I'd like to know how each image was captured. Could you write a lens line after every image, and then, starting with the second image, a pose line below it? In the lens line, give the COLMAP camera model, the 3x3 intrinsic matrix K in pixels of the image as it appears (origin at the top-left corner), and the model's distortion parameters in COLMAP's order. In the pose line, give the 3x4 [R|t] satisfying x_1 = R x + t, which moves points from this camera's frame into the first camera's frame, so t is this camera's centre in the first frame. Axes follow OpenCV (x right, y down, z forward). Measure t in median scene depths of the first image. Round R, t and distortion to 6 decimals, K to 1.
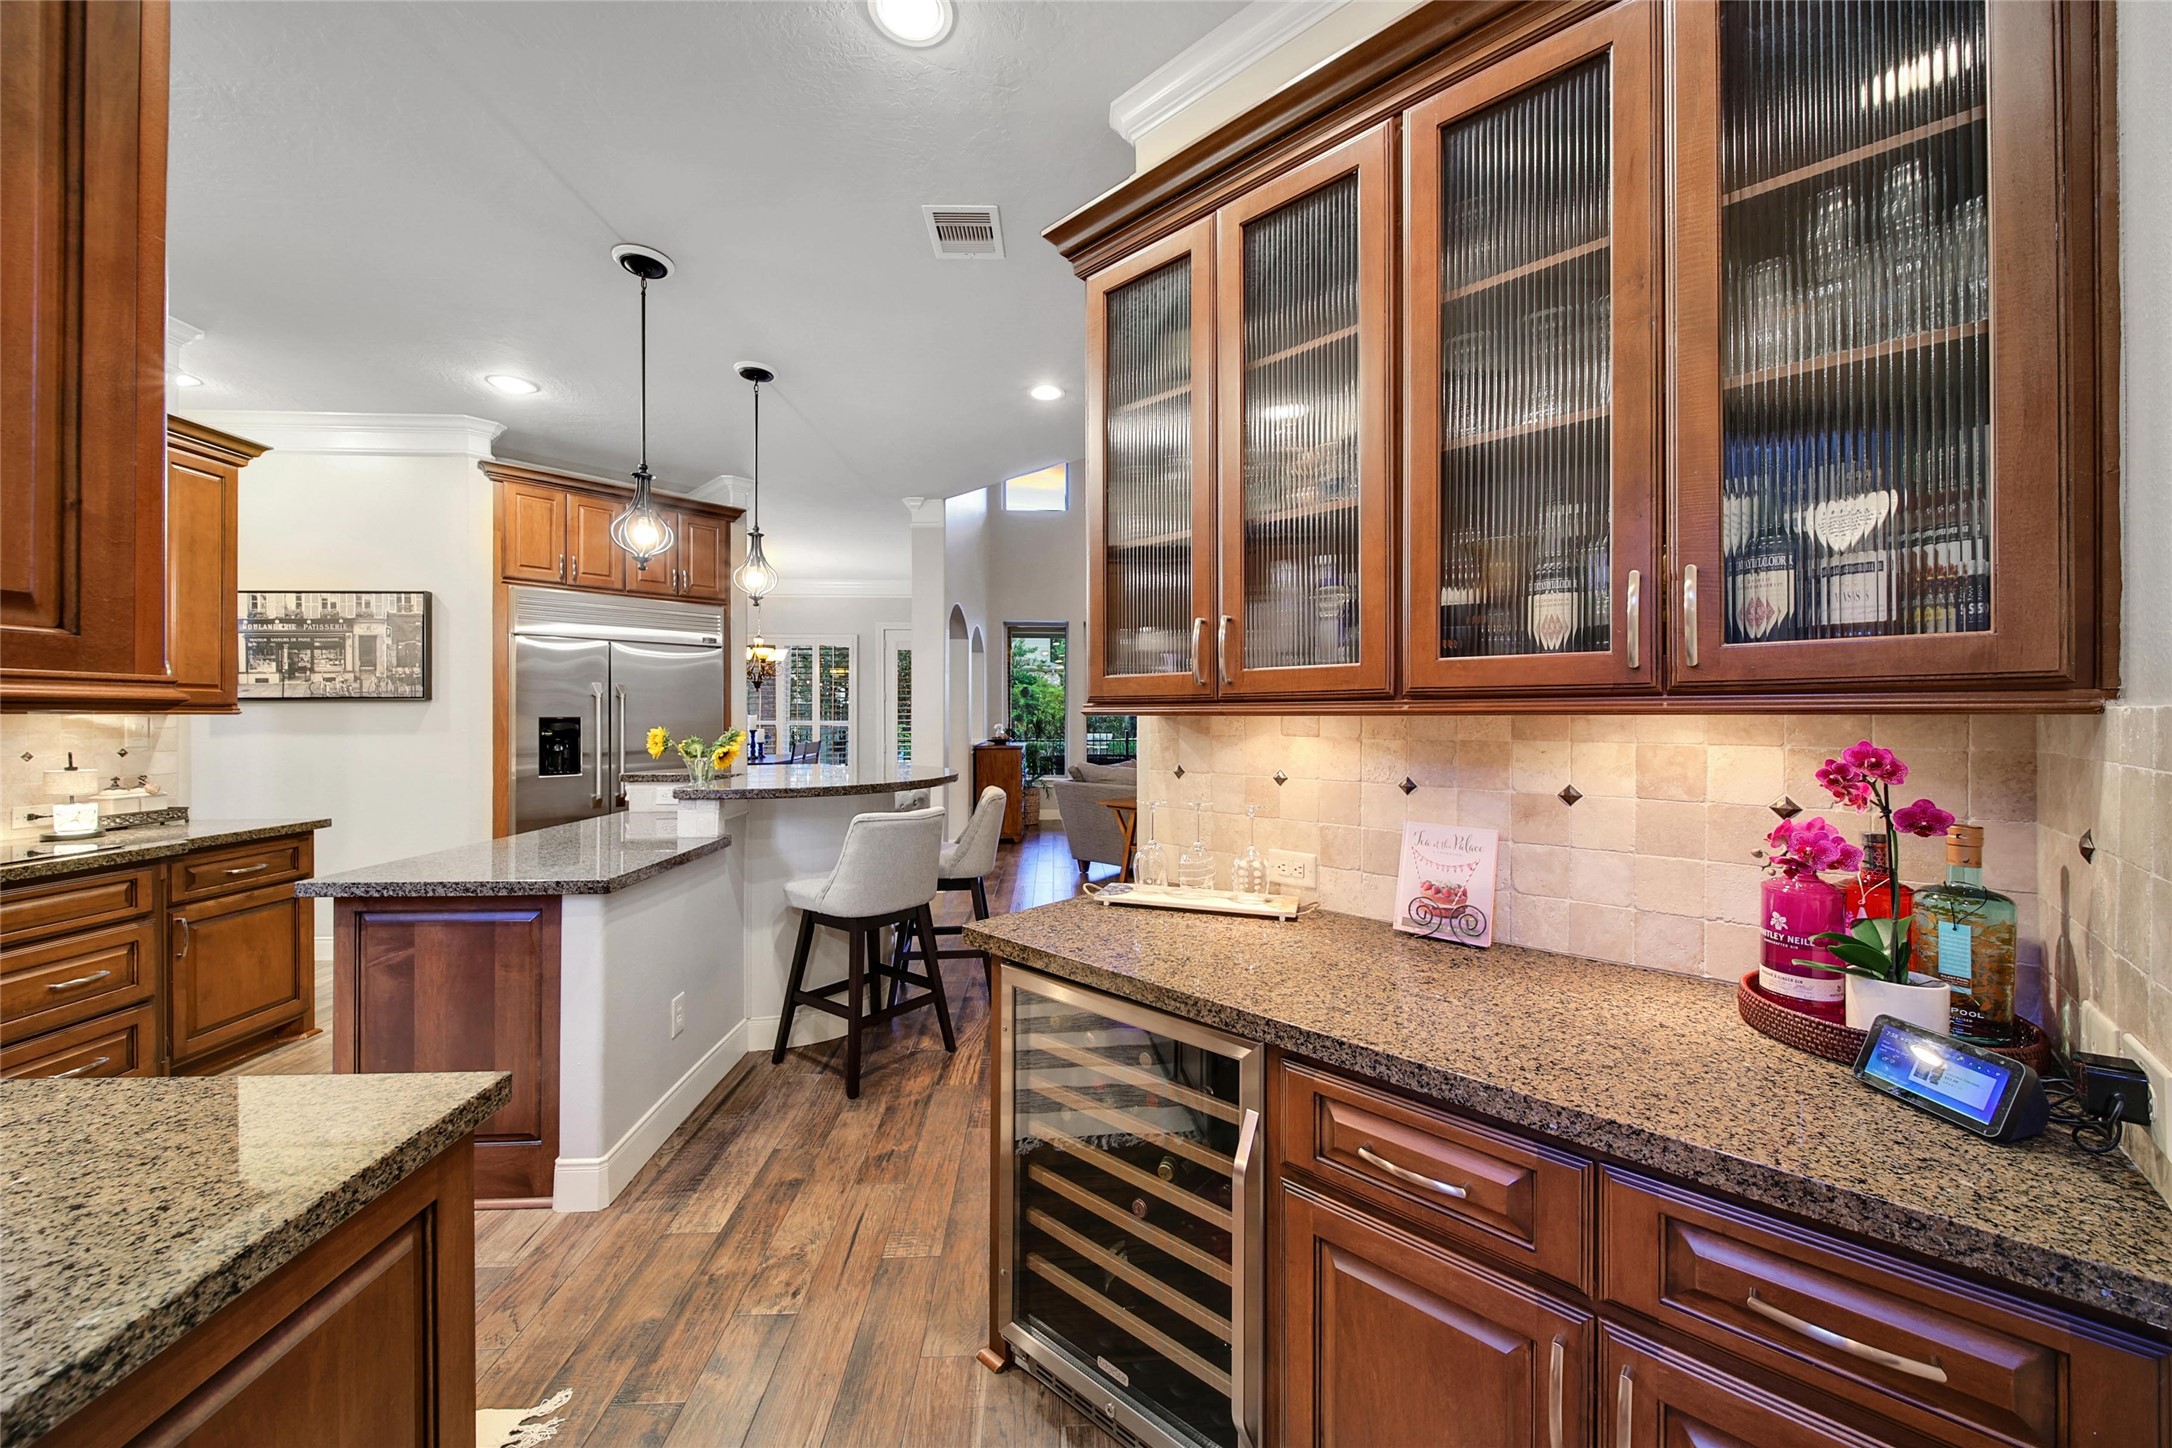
lens RADIAL K [[769.5, 0, 1060.3], [0, 769.5, 716.1], [0, 0, 1]] dist [-0.000544, -0.000008]
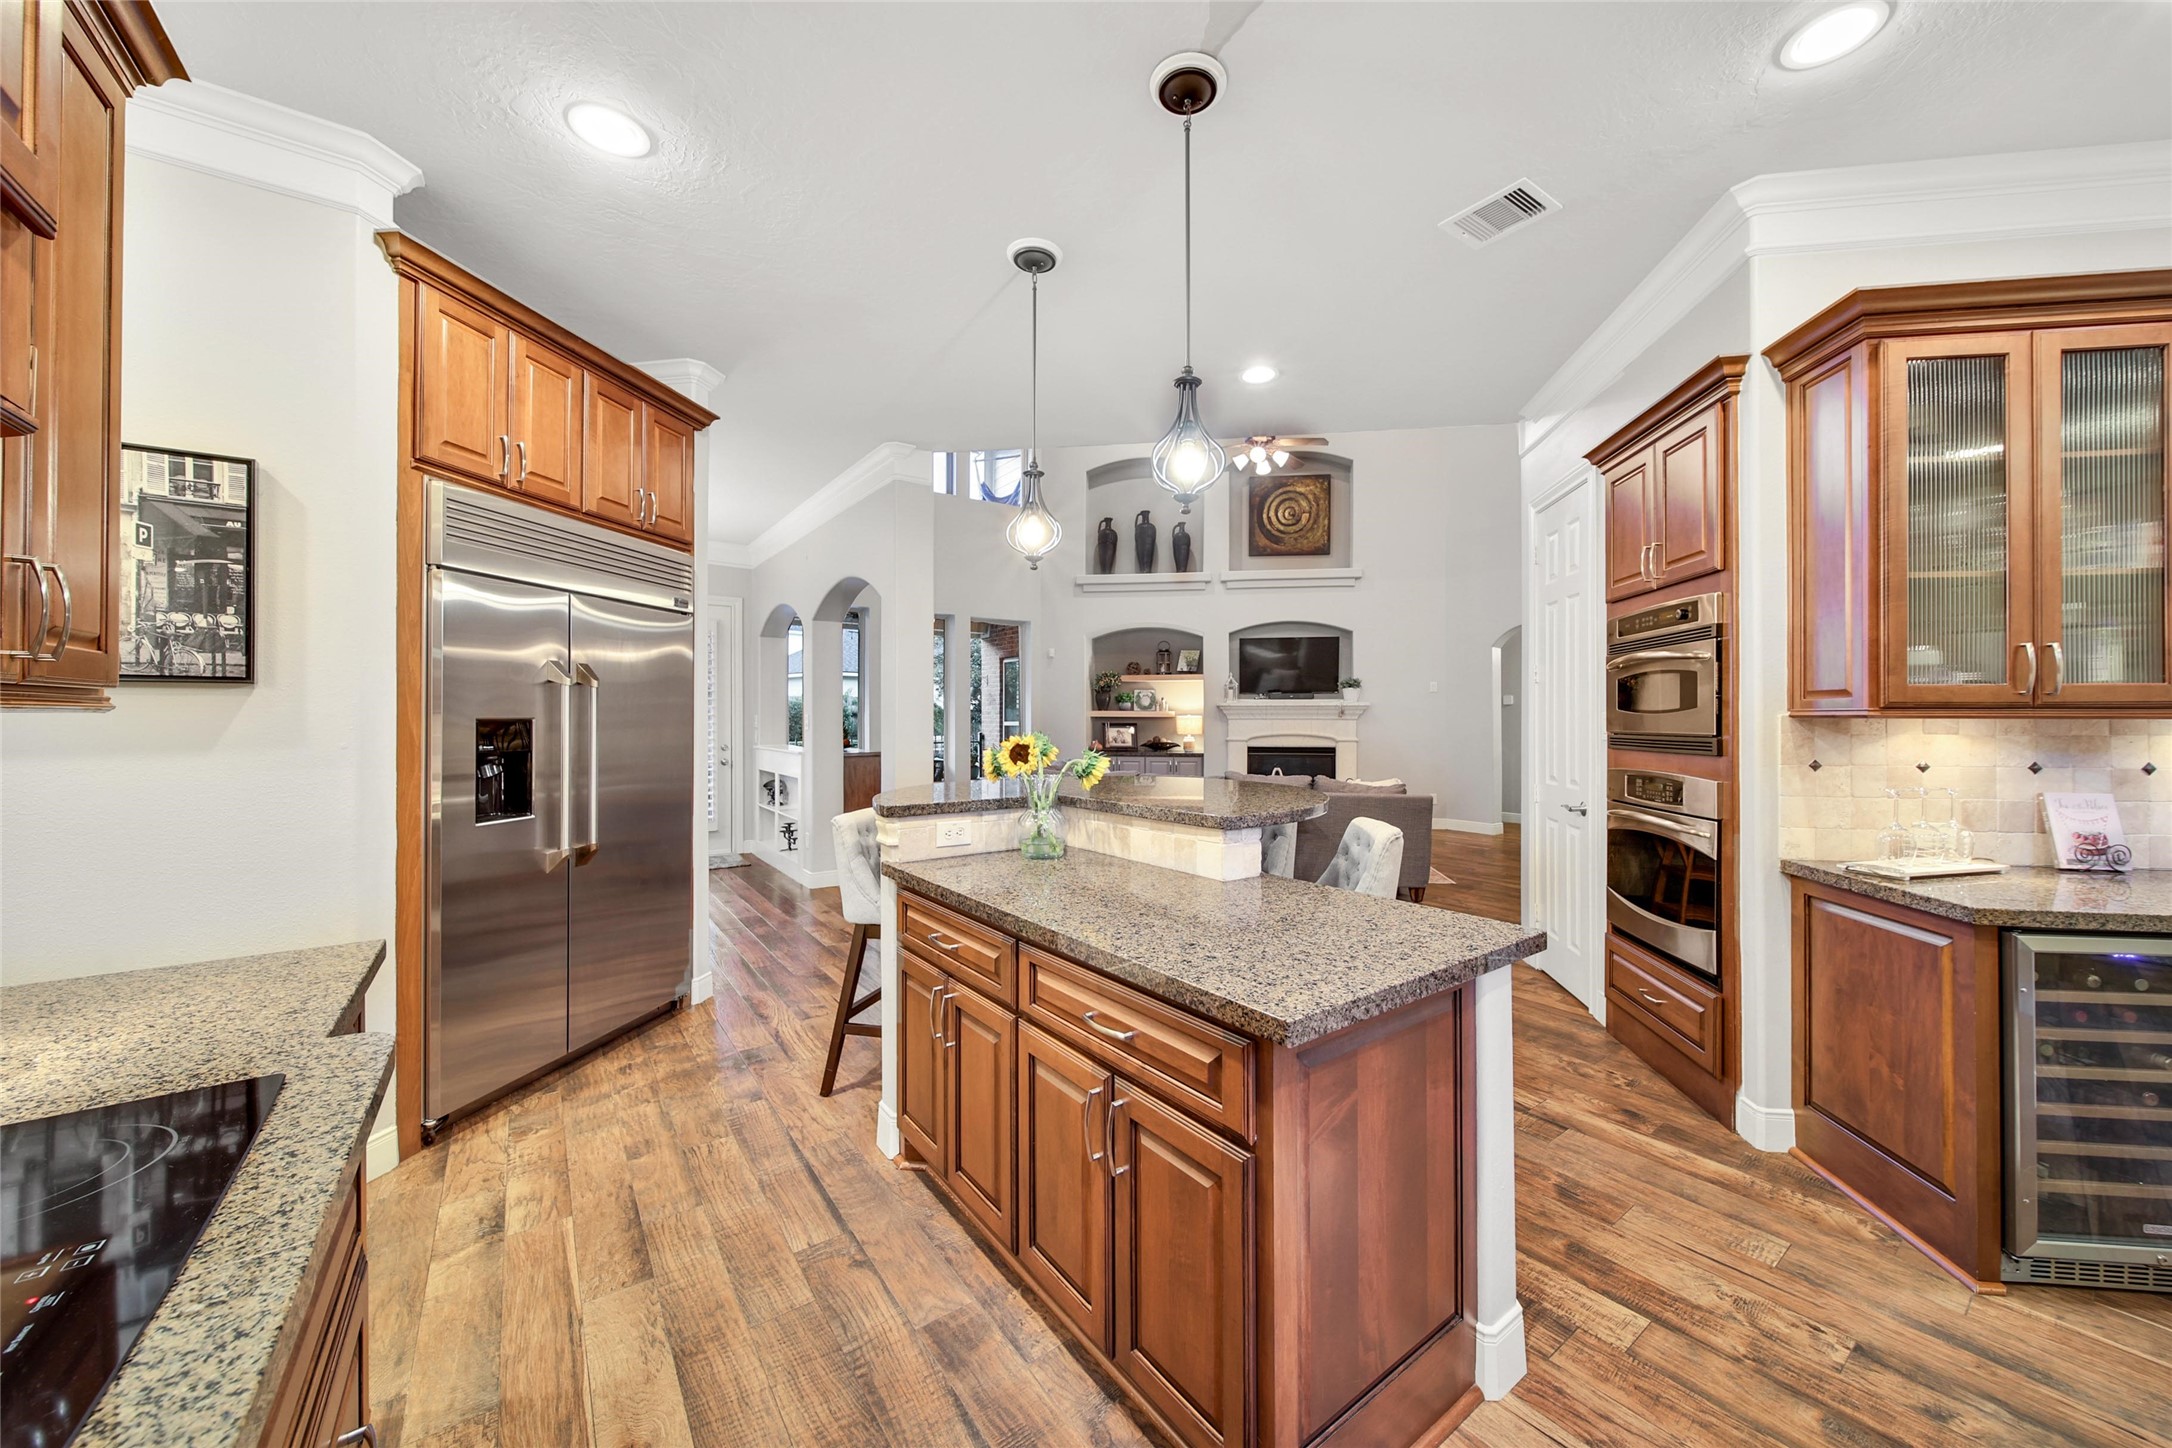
lens RADIAL K [[795.6, 0, 1086.0], [0, 795.6, 714.1], [0, 0, 1]] dist [0.000121, 0.000124]
pose [[0.825027, 0.003135, 0.565084, -1.499072], [-0.001566, 0.999993, -0.003260, -0.001278], [-0.565091, 0.001805, 0.825027, 0.634420]]
